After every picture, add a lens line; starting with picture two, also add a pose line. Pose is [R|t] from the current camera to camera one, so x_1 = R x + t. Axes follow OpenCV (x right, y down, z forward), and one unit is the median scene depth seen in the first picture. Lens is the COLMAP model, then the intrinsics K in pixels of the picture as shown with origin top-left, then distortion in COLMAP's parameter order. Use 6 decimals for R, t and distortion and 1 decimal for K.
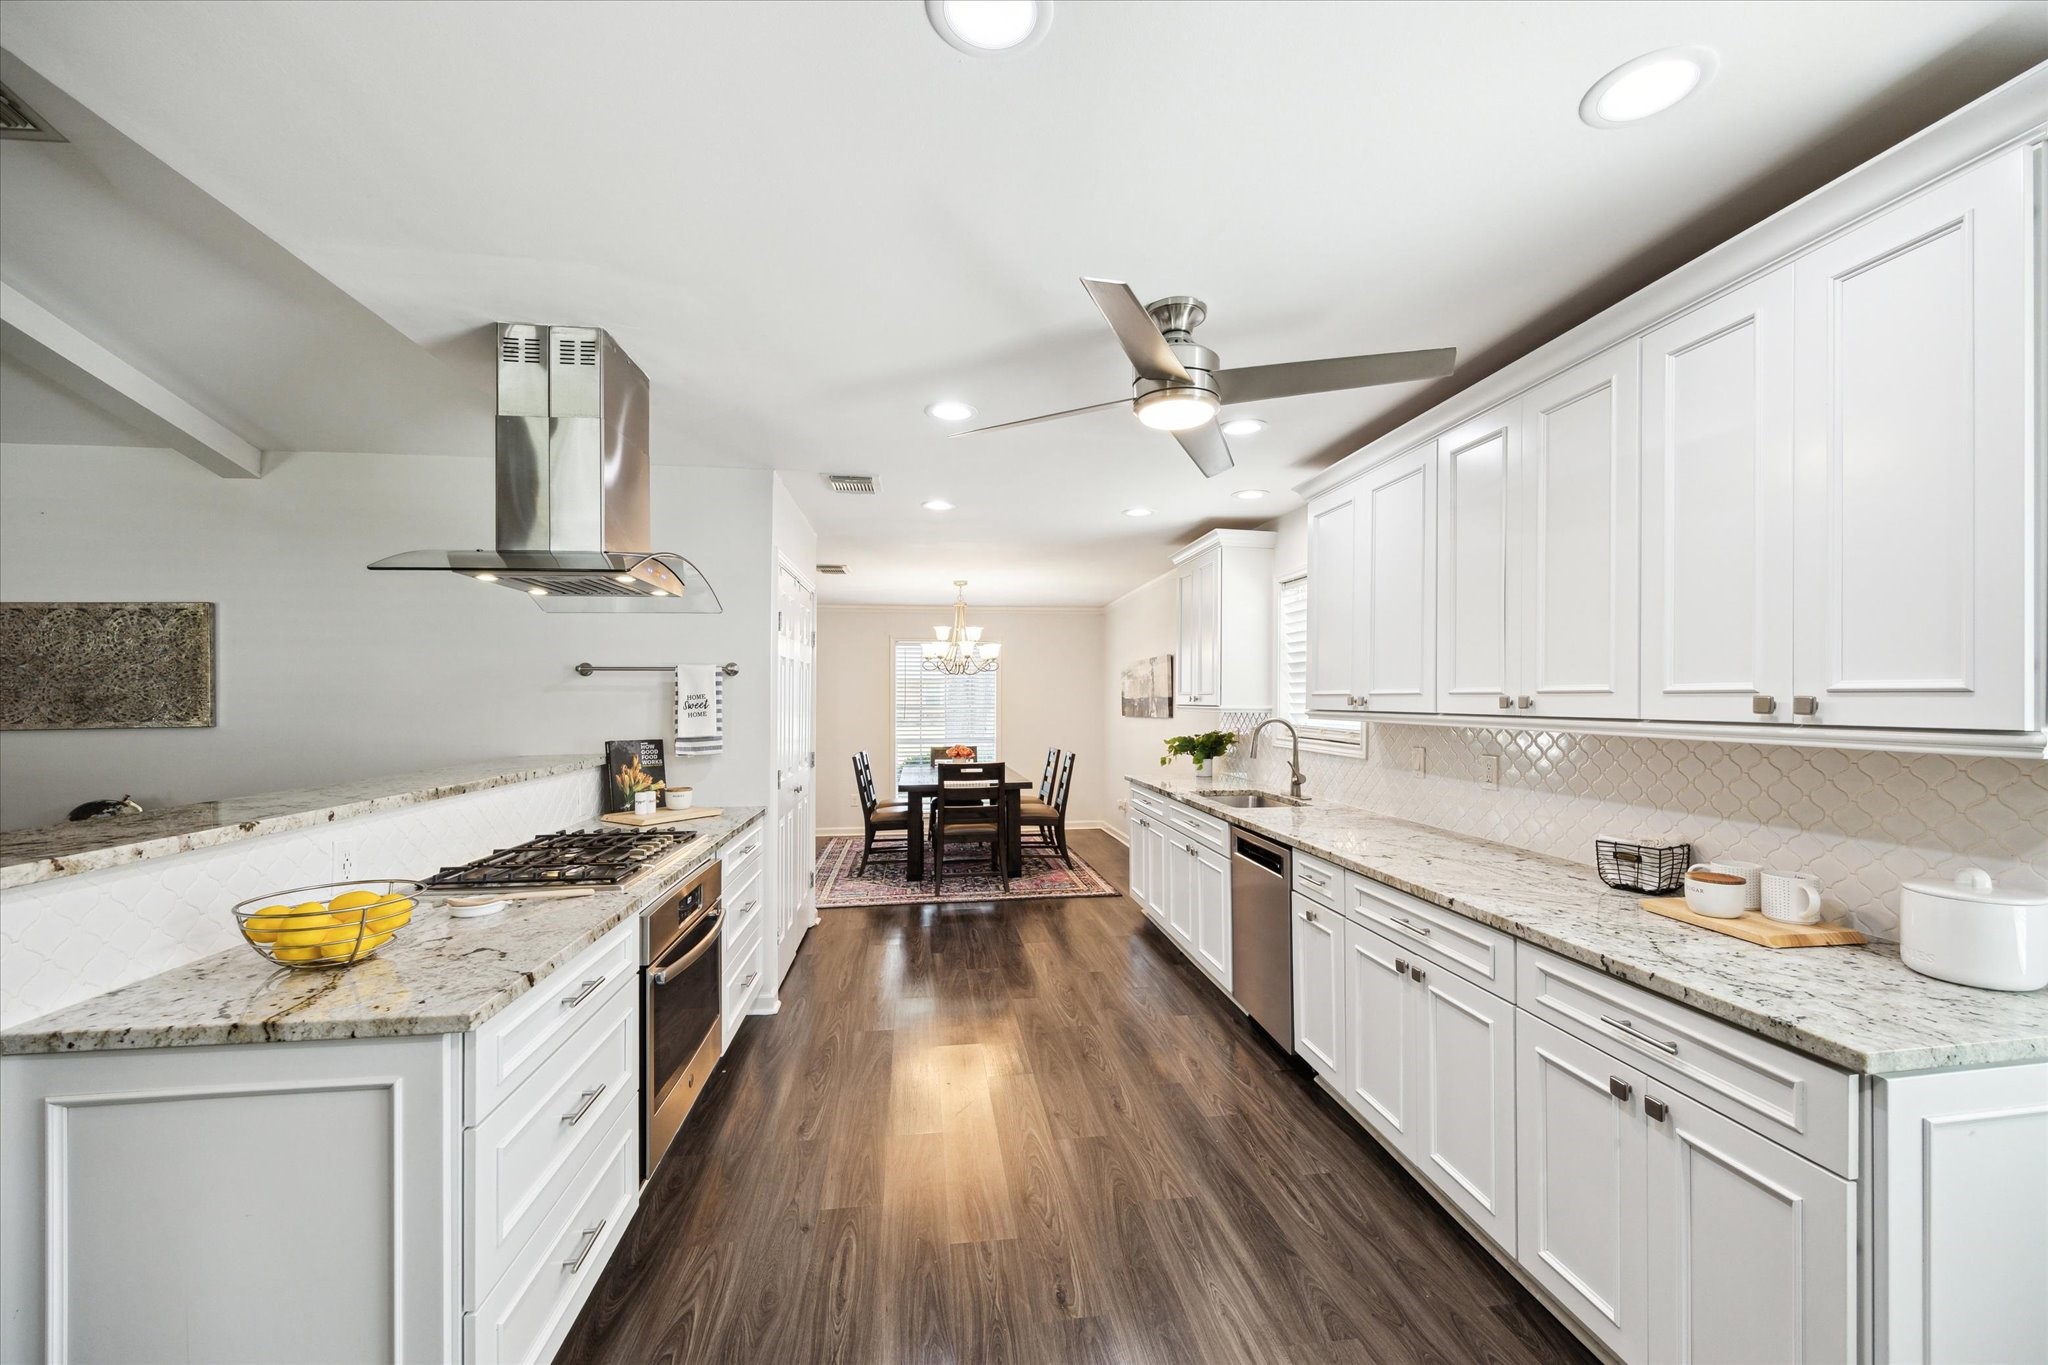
lens RADIAL K [[807.5, 0, 1038.9], [0, 807.5, 699.4], [0, 0, 1]] dist [0.001047, 0.000130]
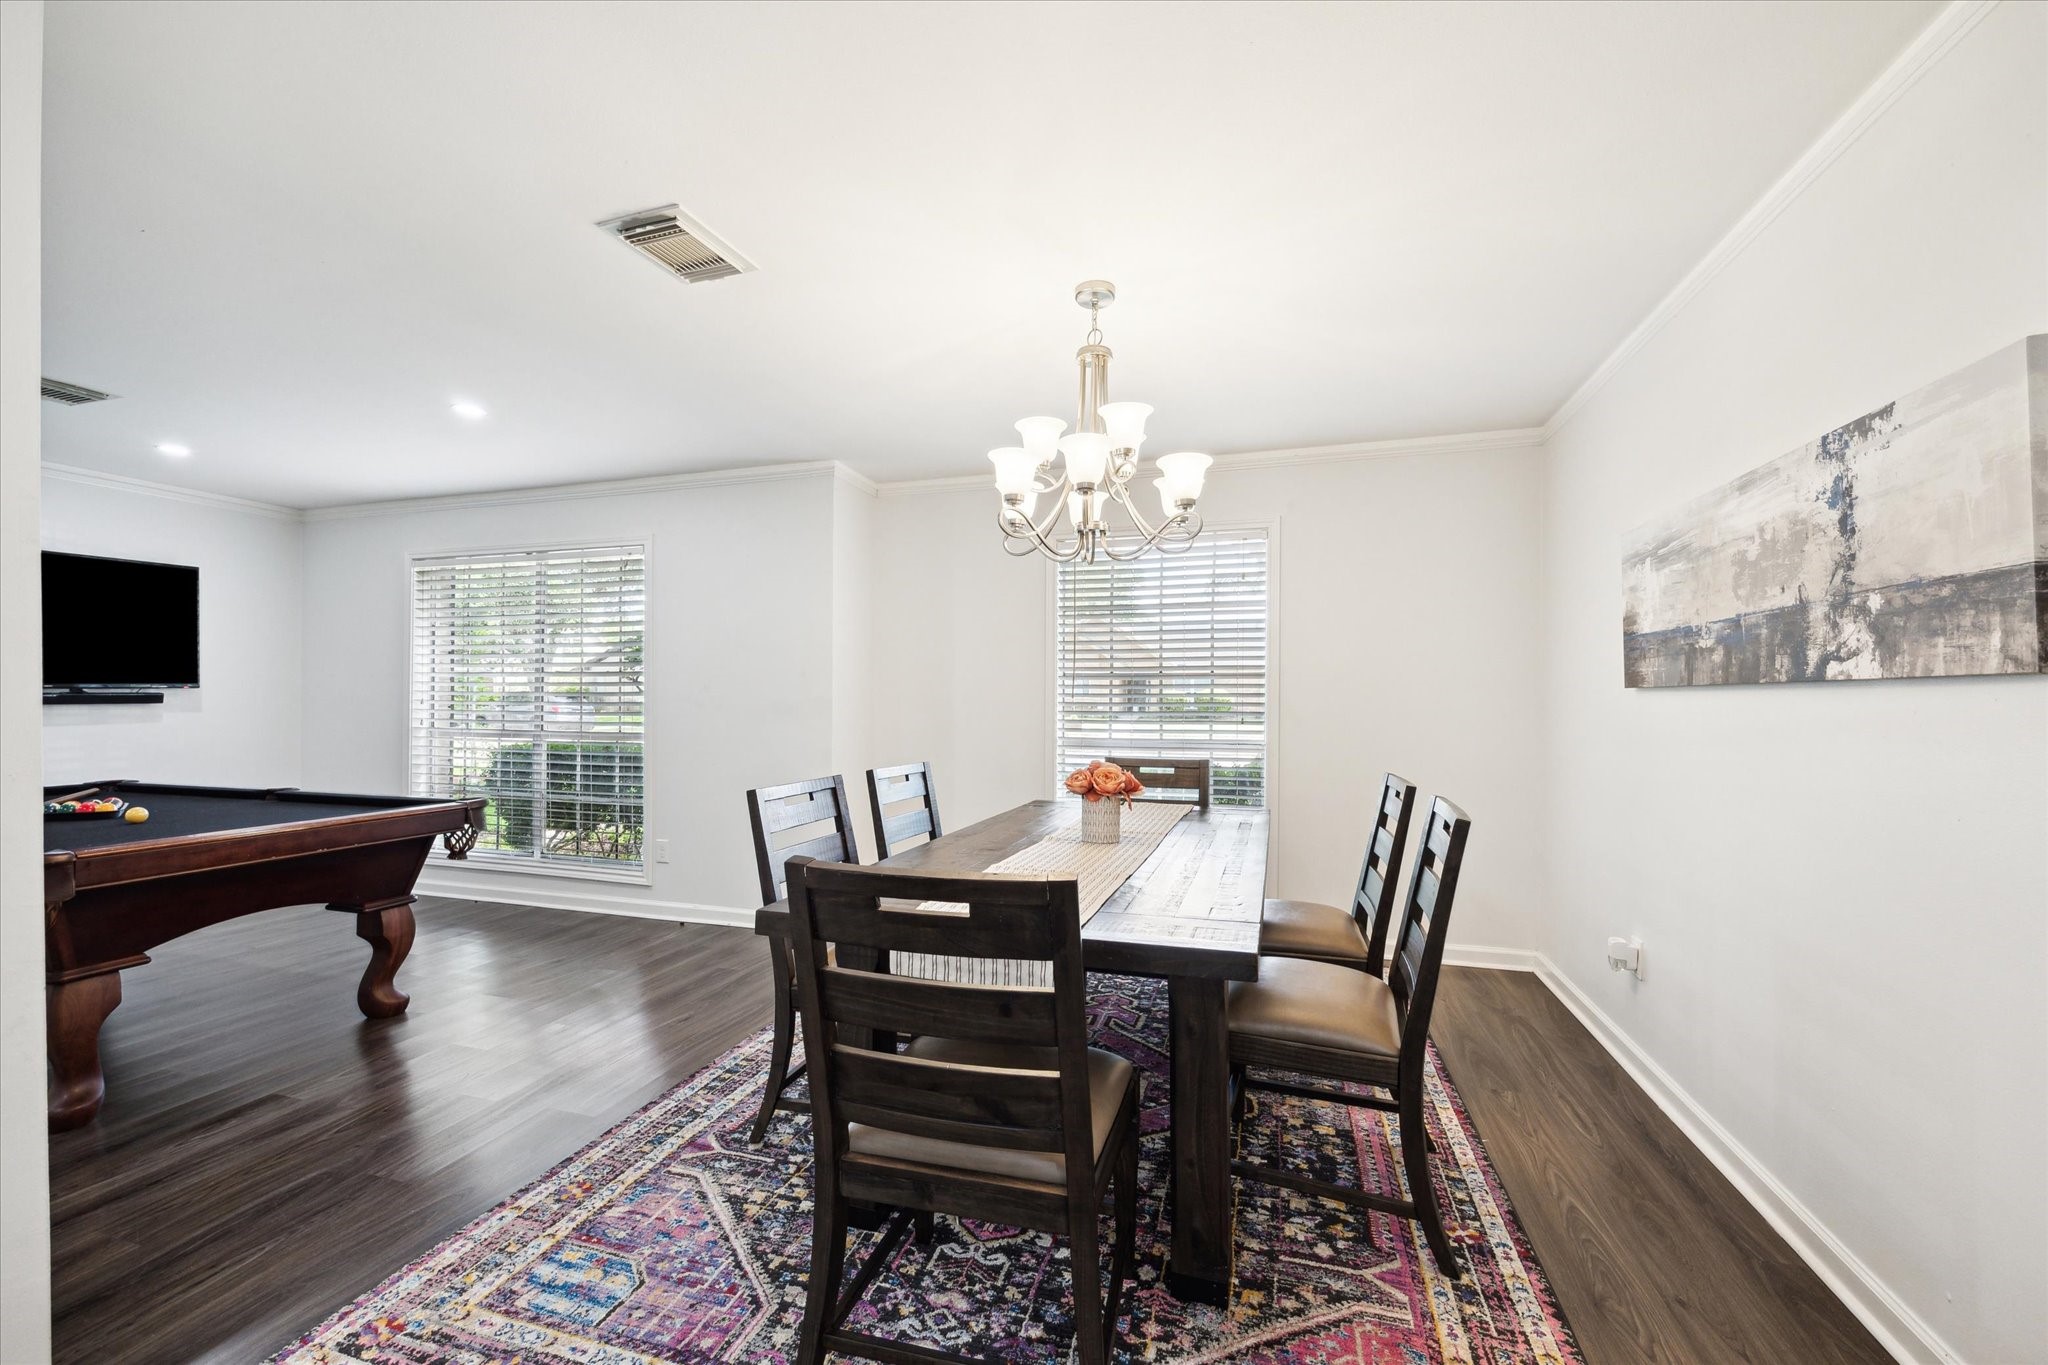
lens RADIAL K [[807.5, 0, 1038.9], [0, 807.5, 699.4], [0, 0, 1]] dist [0.001047, 0.000130]
pose [[0.908289, 0.005814, -0.418303, 0.060111], [-0.002386, 0.999959, 0.008717, 0.059847], [0.418337, -0.006919, 0.908266, 1.575501]]
